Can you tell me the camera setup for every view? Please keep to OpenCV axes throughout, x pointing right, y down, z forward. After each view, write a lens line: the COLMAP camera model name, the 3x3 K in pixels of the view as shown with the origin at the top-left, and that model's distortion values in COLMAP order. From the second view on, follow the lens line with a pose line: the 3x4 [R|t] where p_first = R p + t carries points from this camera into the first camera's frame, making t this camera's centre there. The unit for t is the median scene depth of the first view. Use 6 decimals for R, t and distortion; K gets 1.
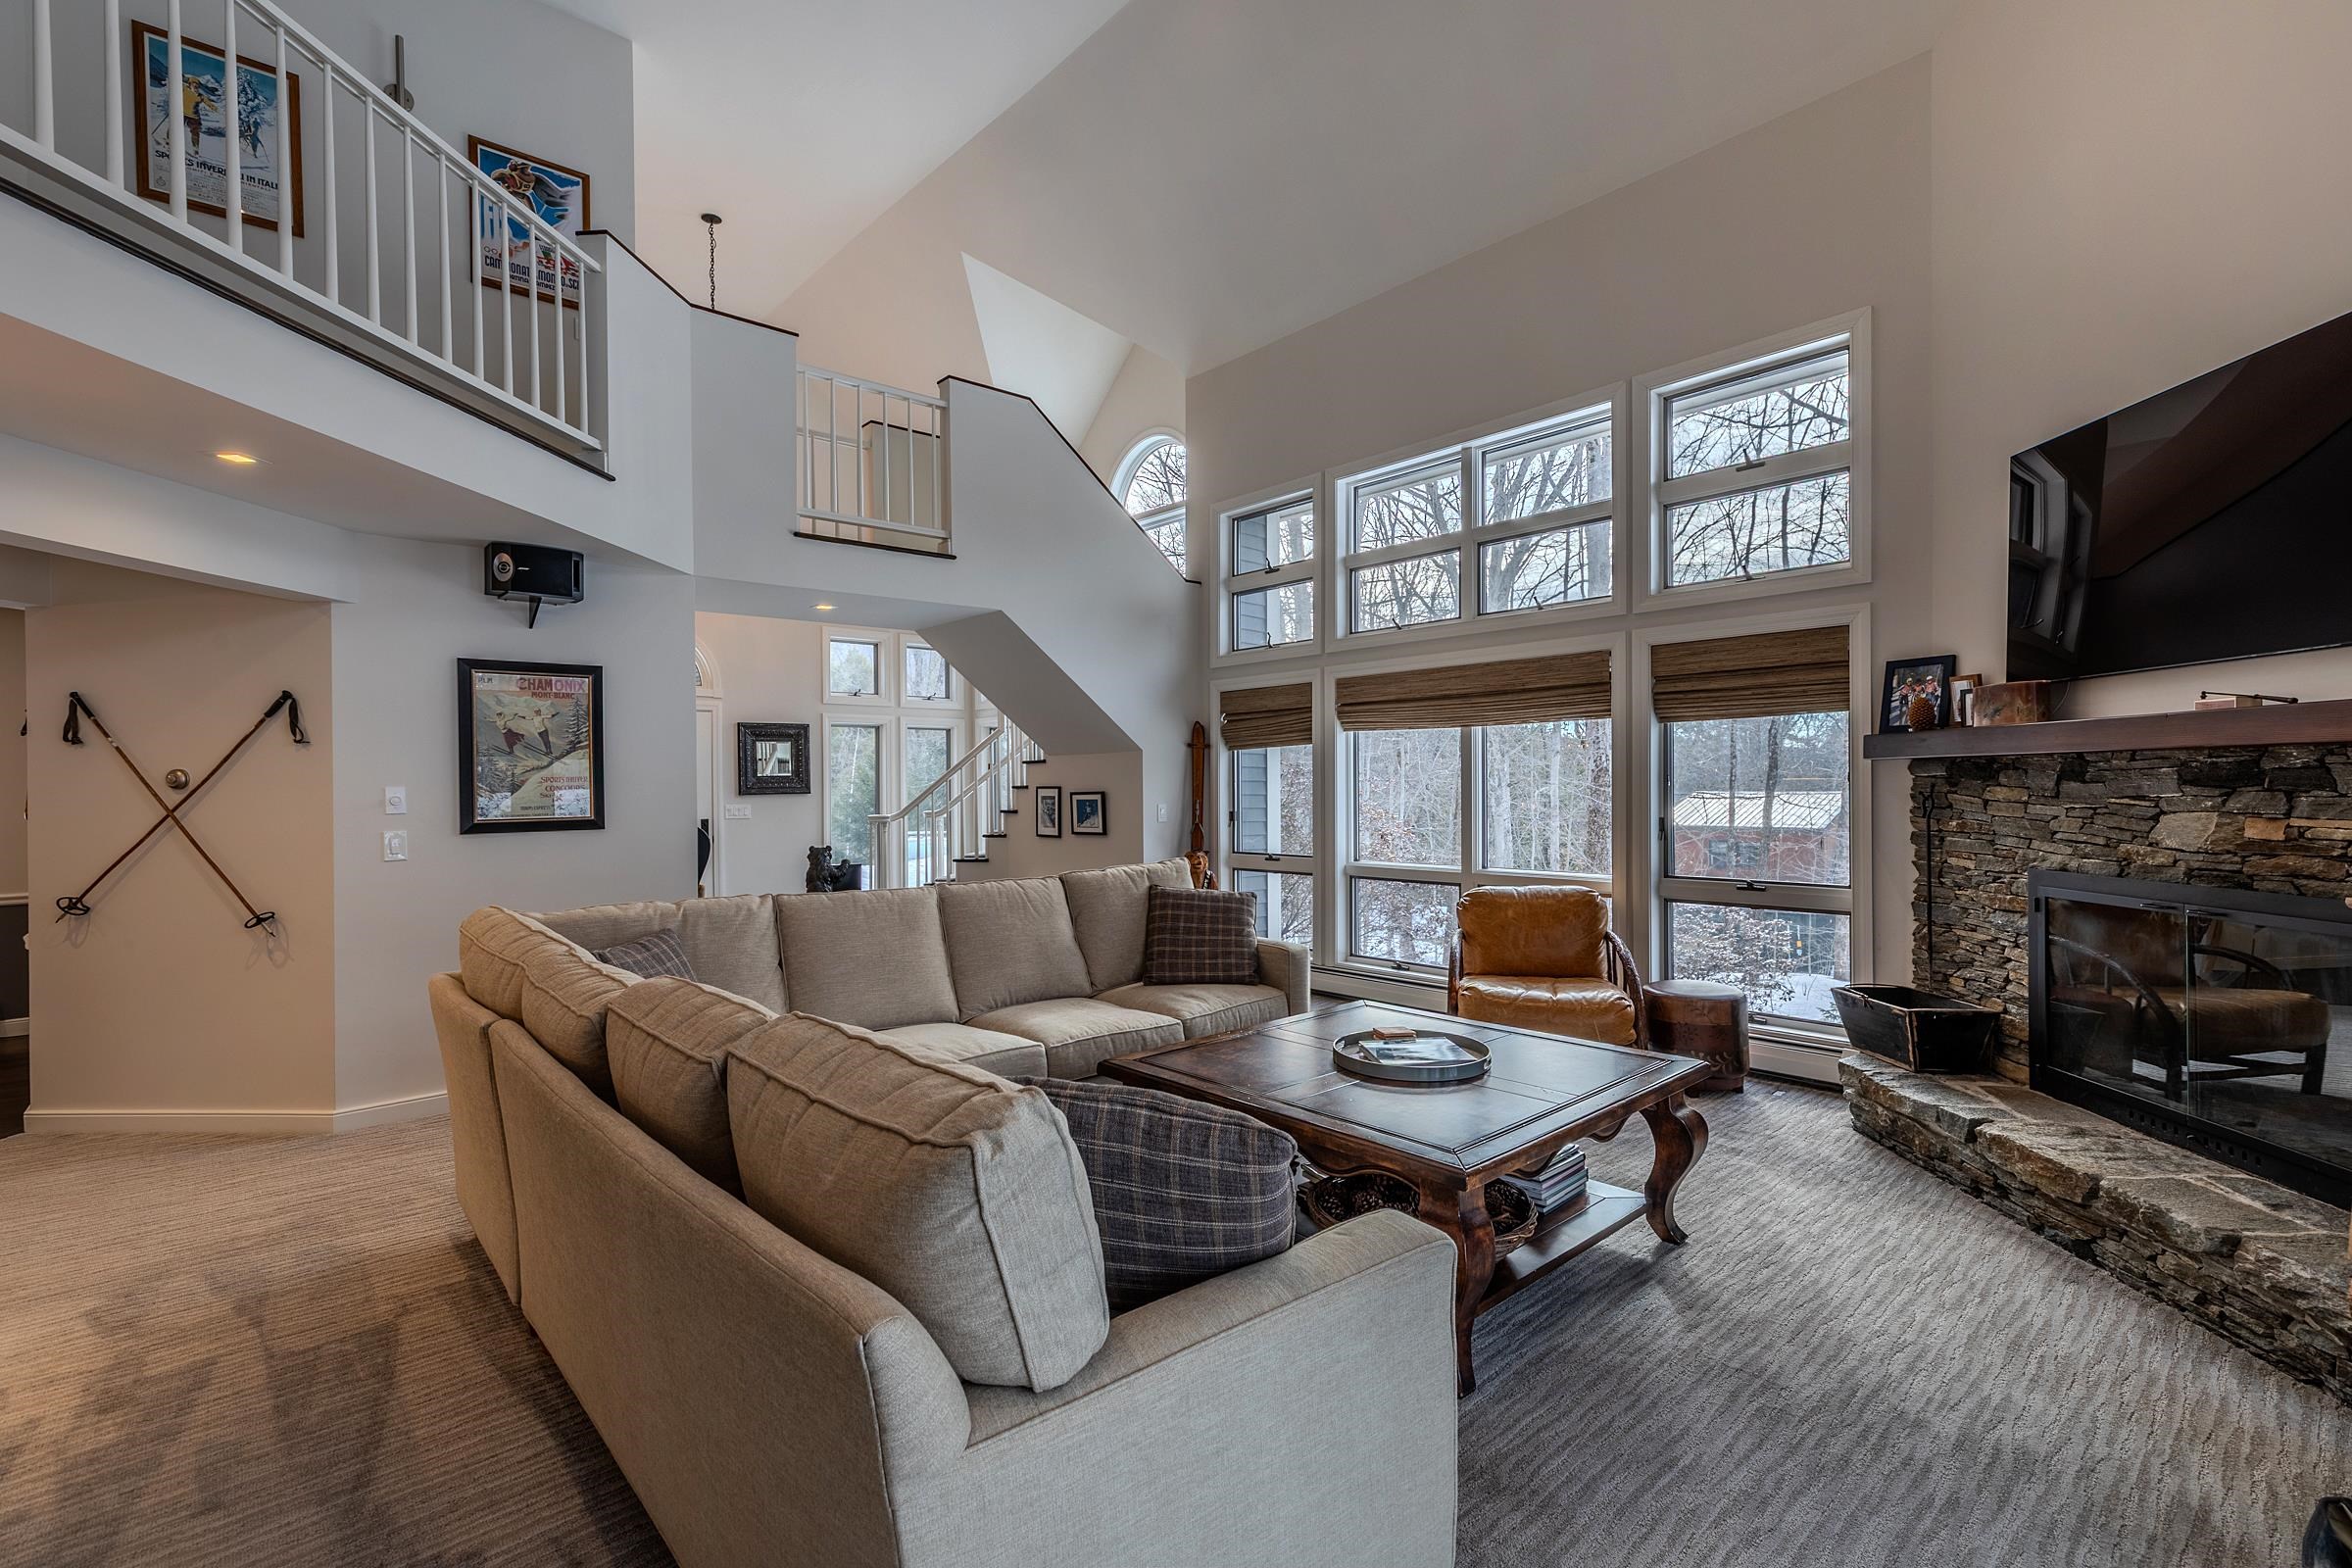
lens RADIAL K [[1059.3, 0, 1185.8], [0, 1059.3, 790.1], [0, 0, 1]] dist [0.002659, 0.000958]
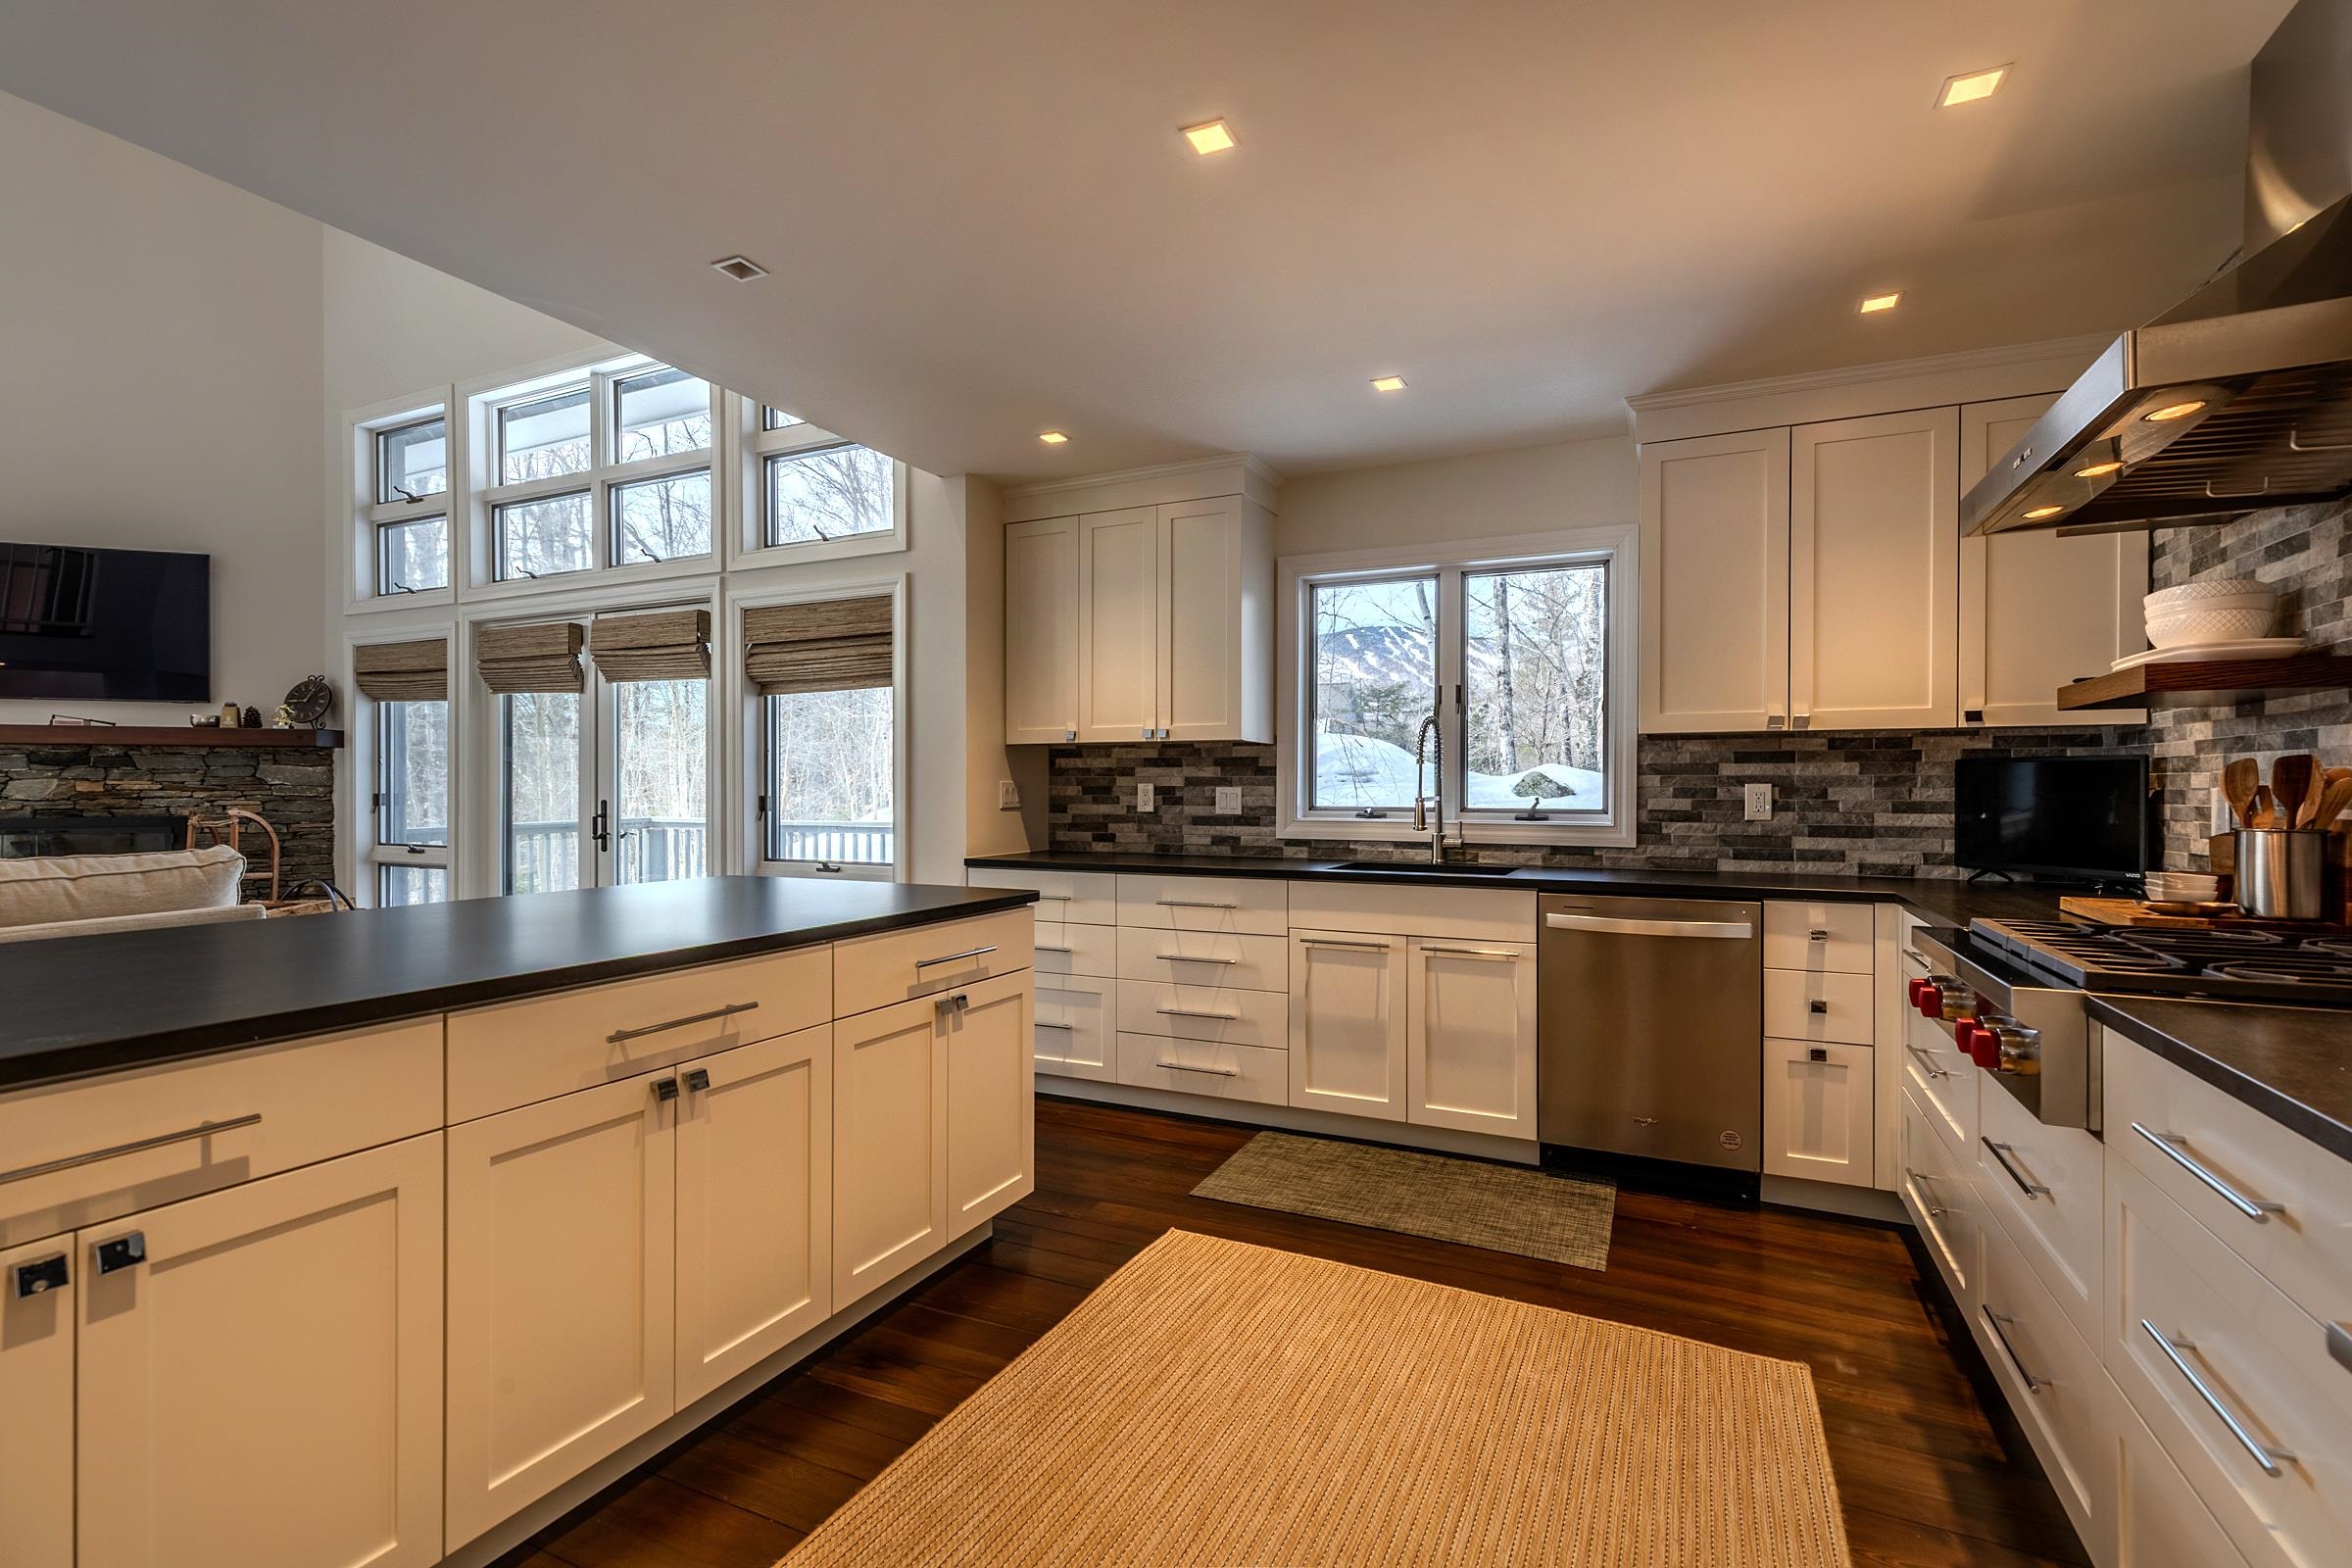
lens RADIAL K [[1059.3, 0, 1185.8], [0, 1059.3, 790.1], [0, 0, 1]] dist [0.002659, 0.000958]
pose [[-0.379983, 0.007912, 0.924960, -1.032659], [0.009795, 0.999942, -0.004529, 0.046554], [-0.924942, 0.007339, -0.380038, -0.094920]]
